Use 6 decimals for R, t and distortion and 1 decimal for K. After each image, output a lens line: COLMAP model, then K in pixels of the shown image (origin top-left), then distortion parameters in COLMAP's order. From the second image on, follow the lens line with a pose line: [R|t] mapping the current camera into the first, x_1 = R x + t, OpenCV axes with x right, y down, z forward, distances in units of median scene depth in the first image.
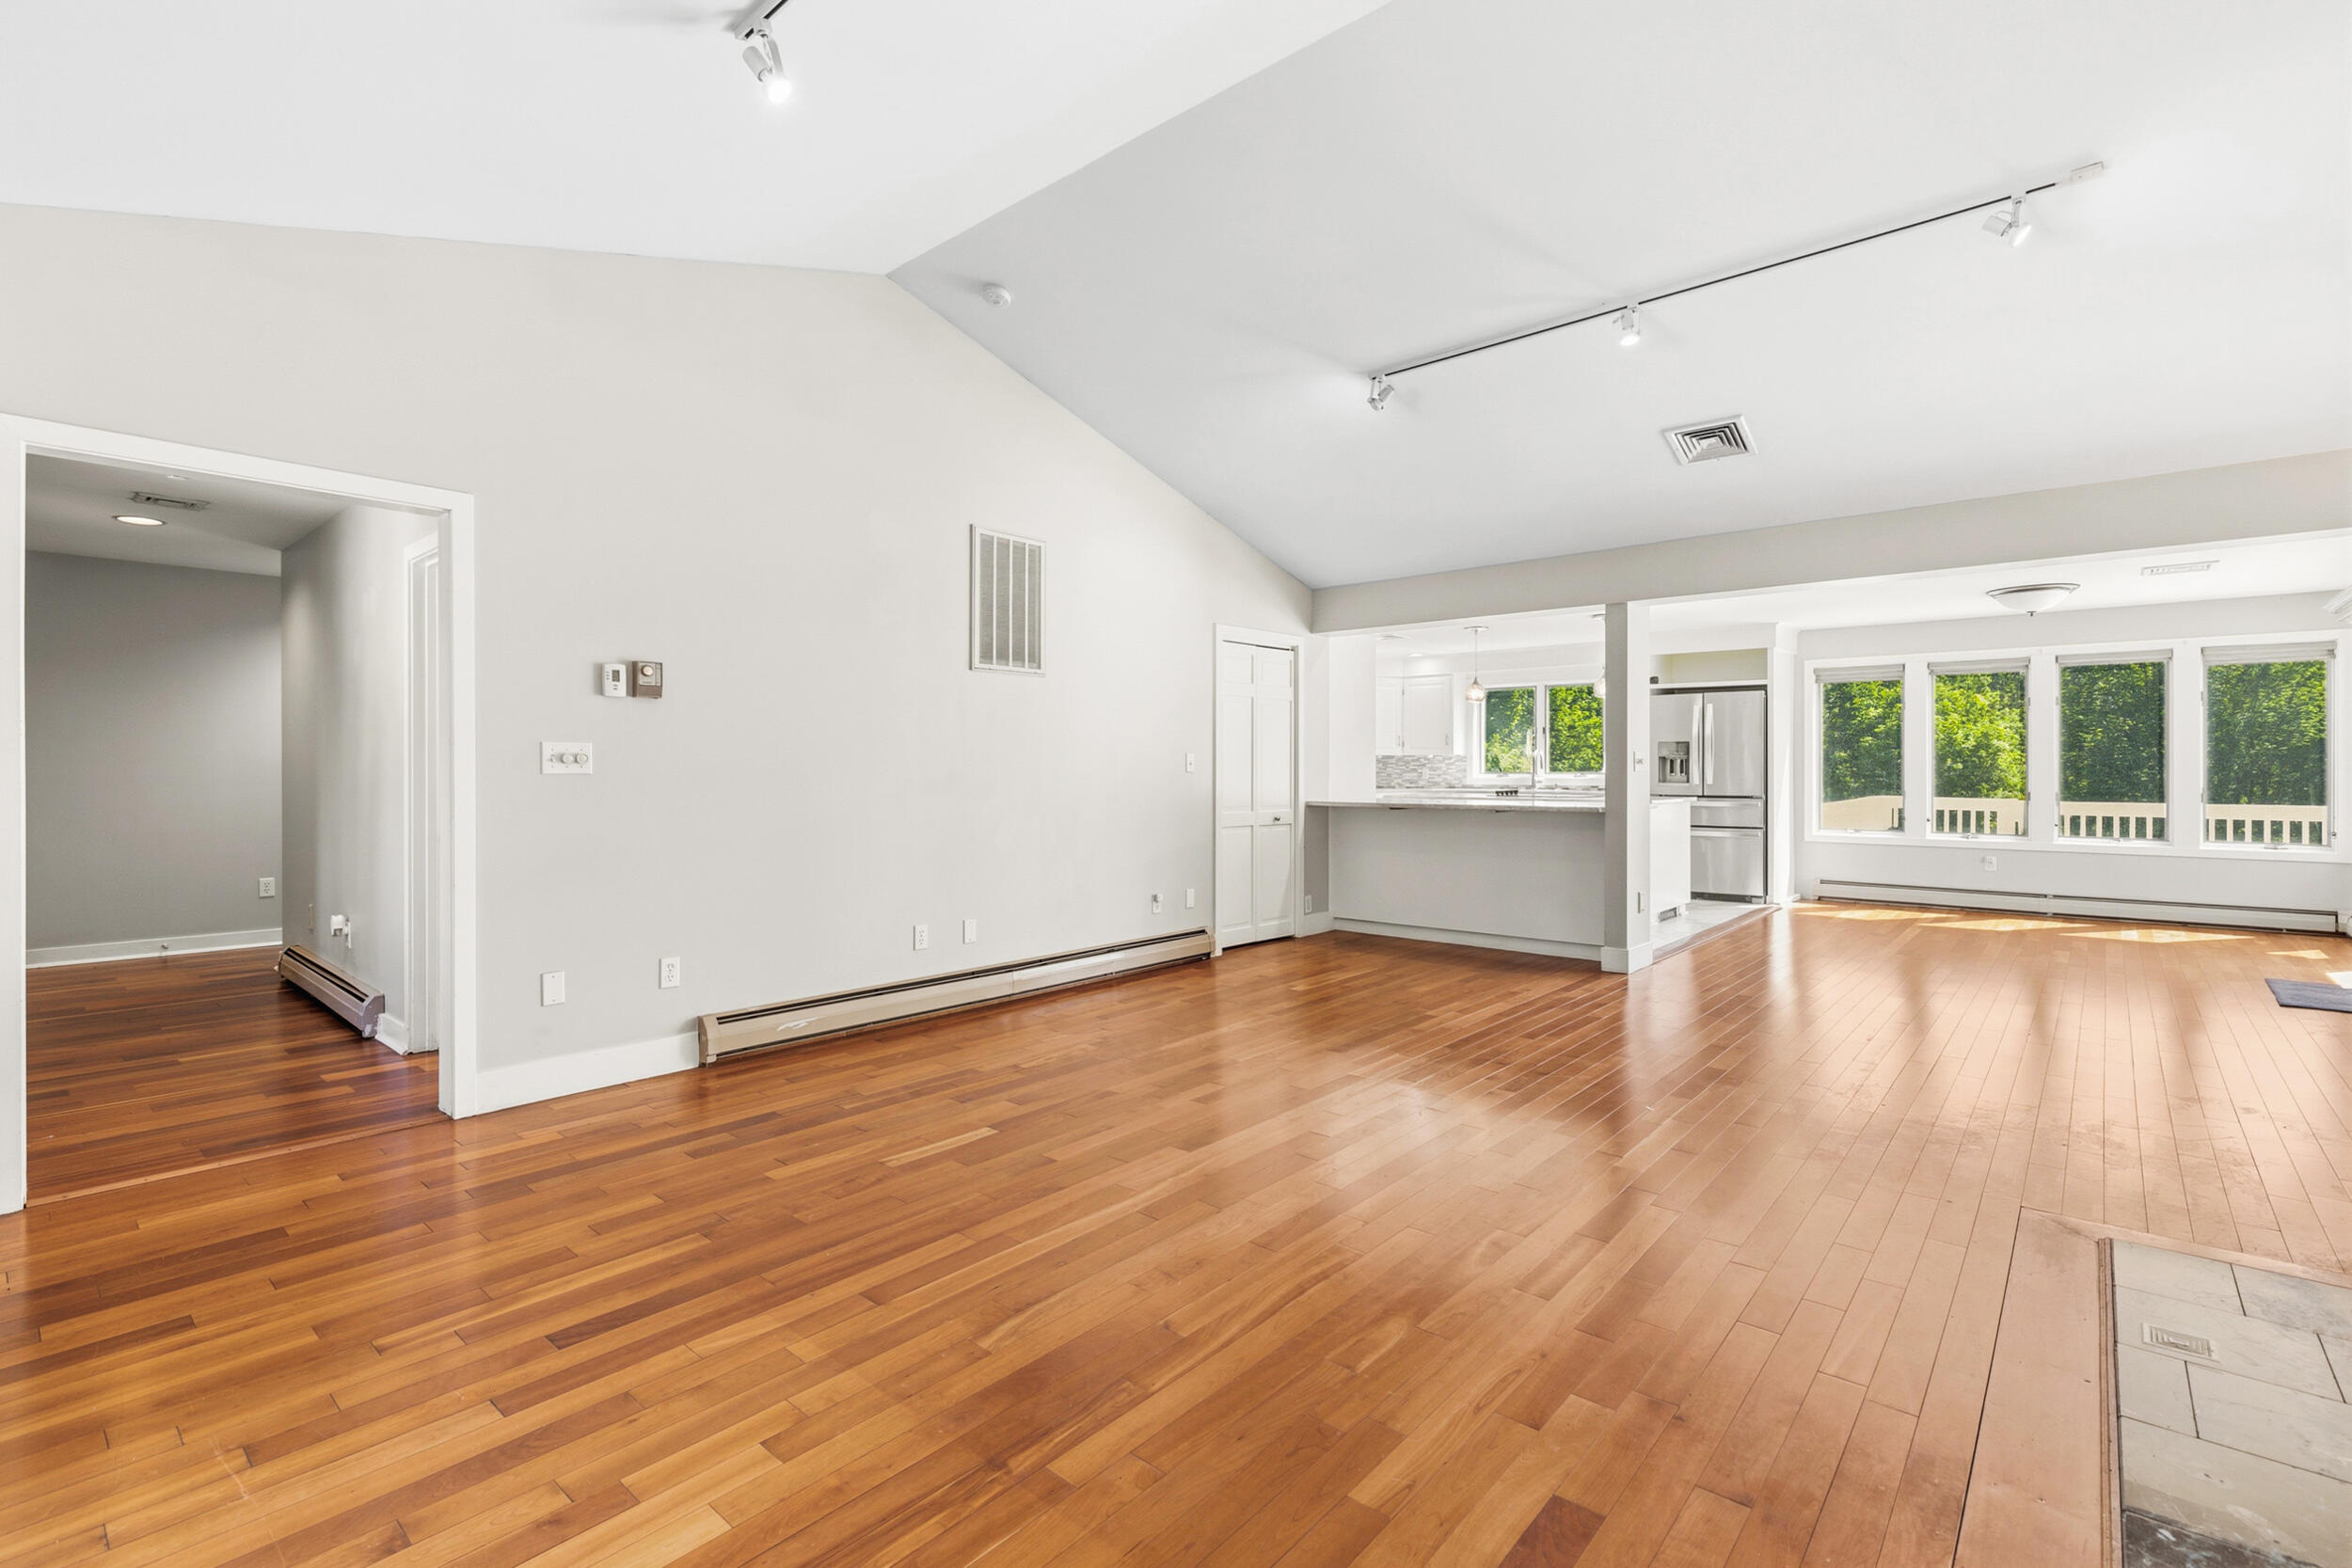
lens RADIAL K [[1042.2, 0, 1175.1], [0, 1042.2, 774.0], [0, 0, 1]] dist [0.002924, 0.000216]
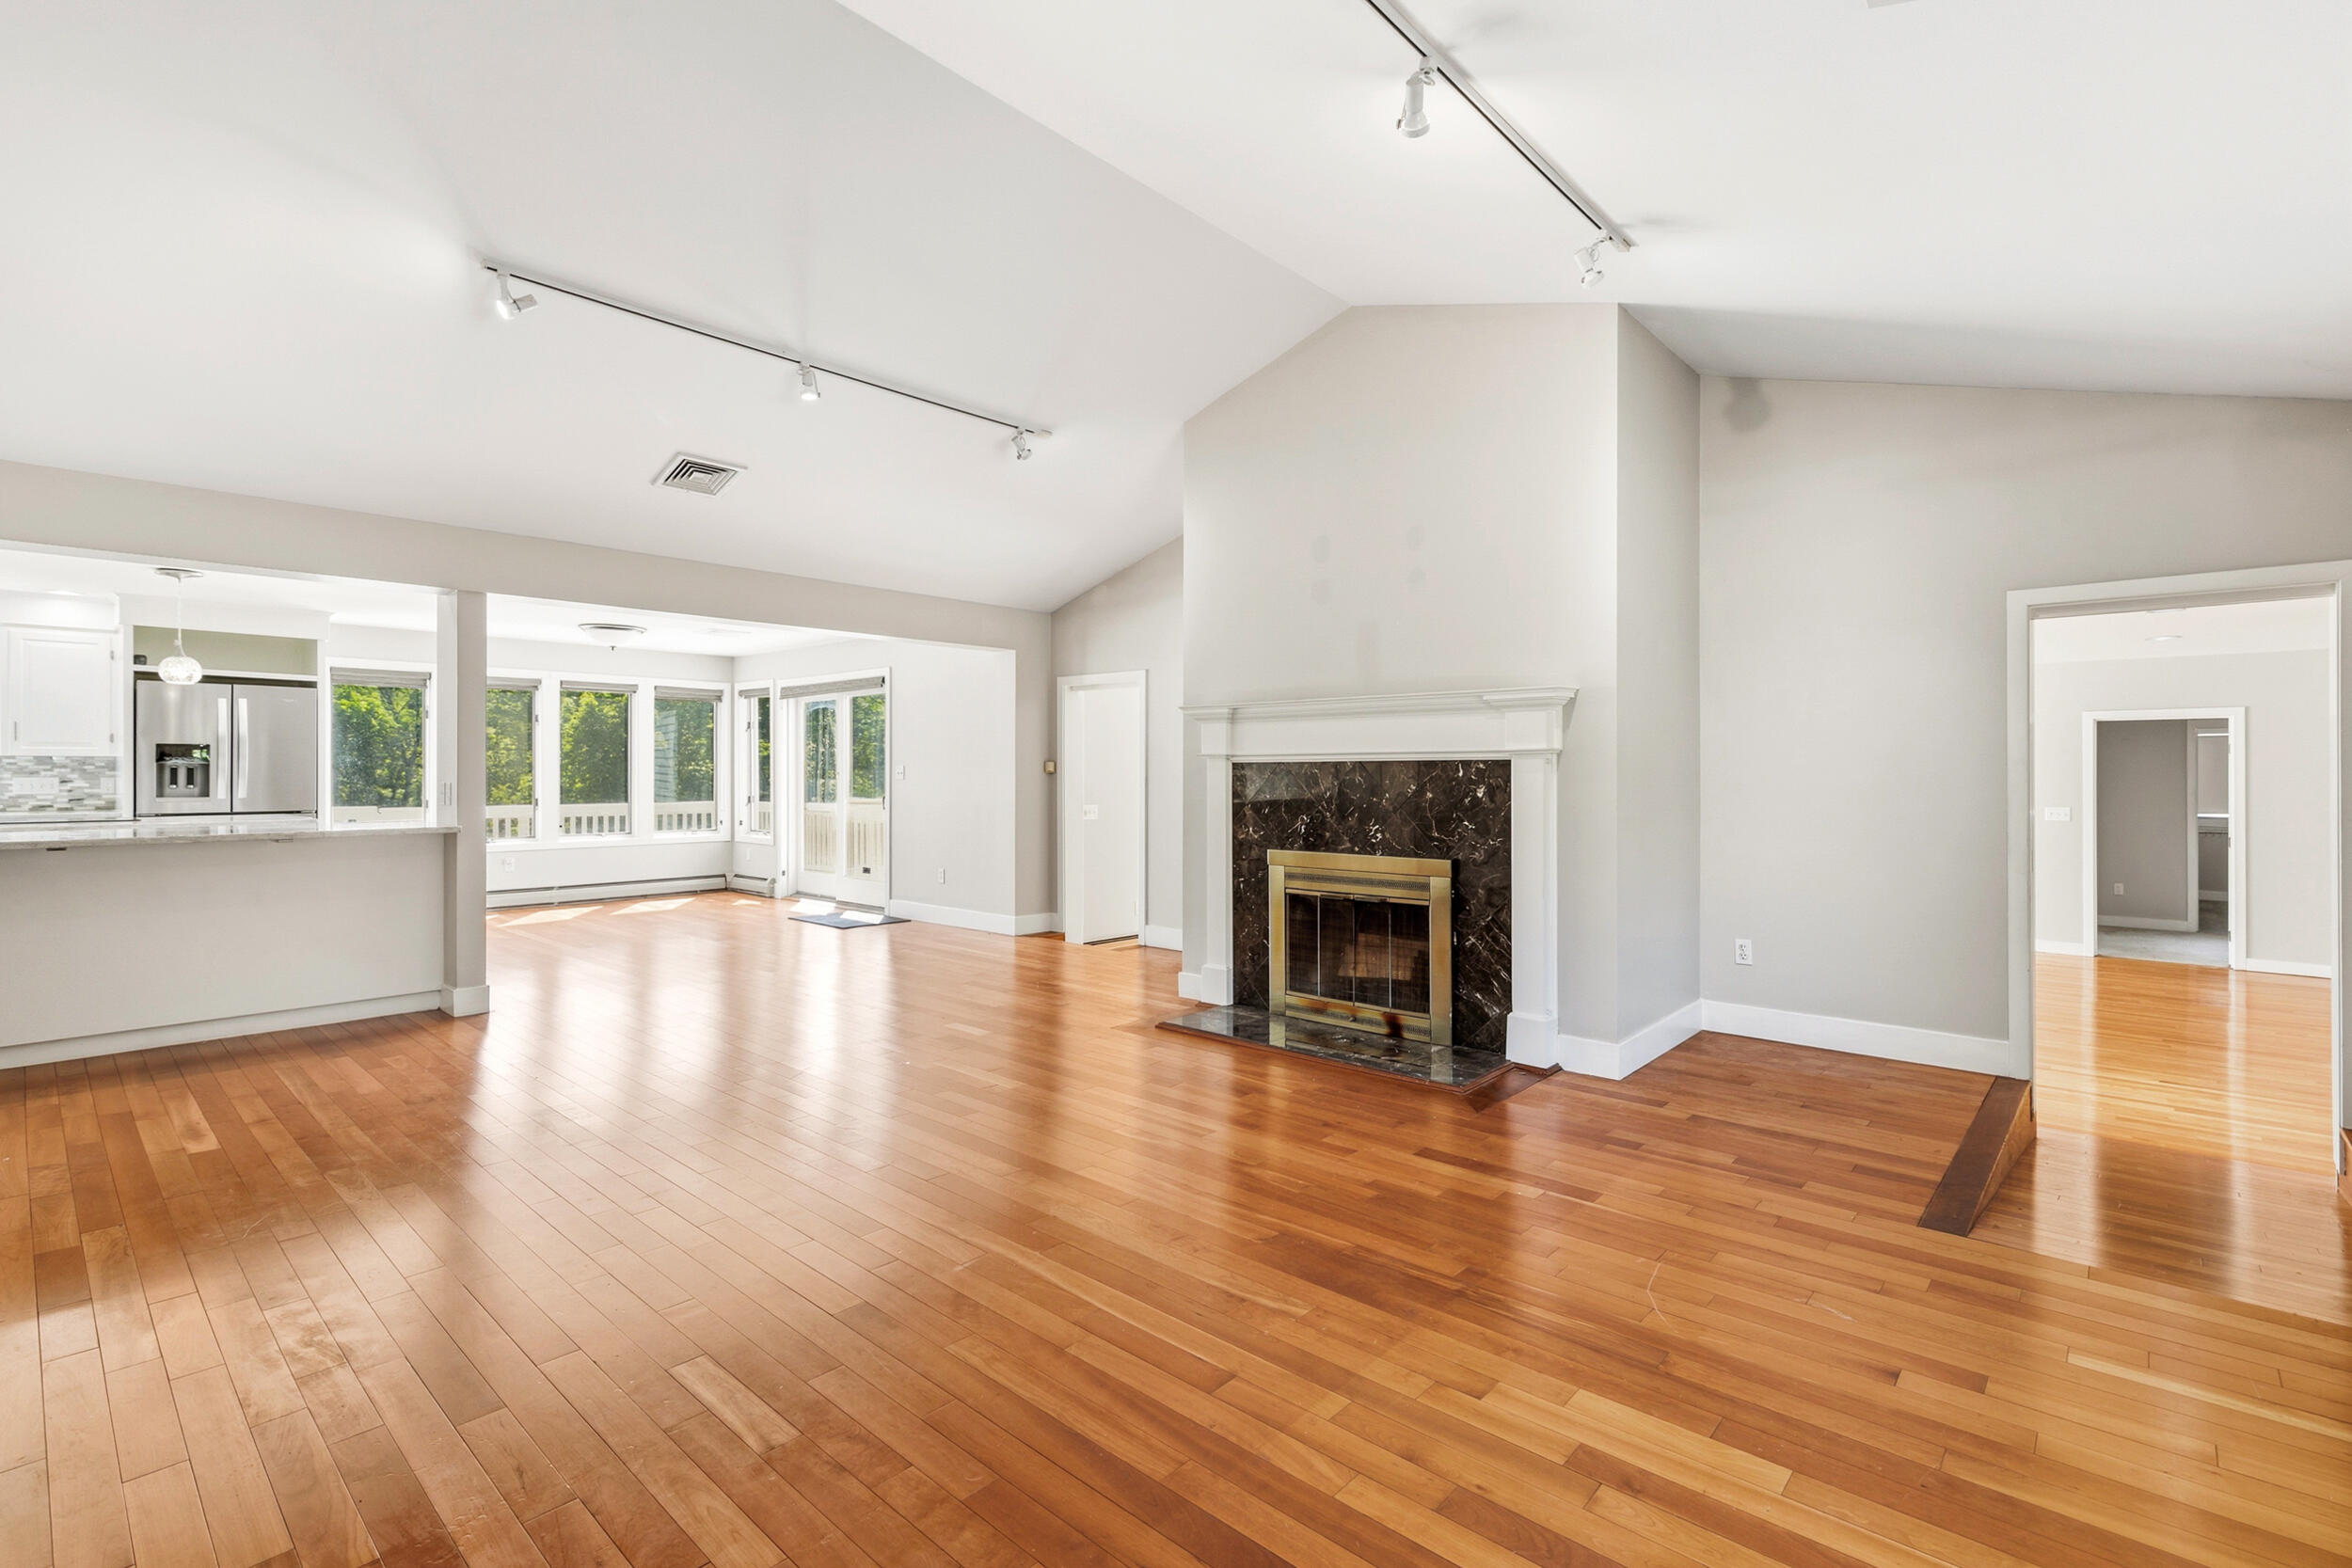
lens RADIAL K [[1072.0, 0, 1176.0], [0, 1072.0, 784.0], [0, 0, 1]] dist [0.000780, -0.000502]
pose [[0.021284, -0.010923, 0.999714, -0.594410], [0.005190, 0.999928, 0.010815, -0.011833], [-0.999760, 0.004959, 0.021339, 0.499834]]
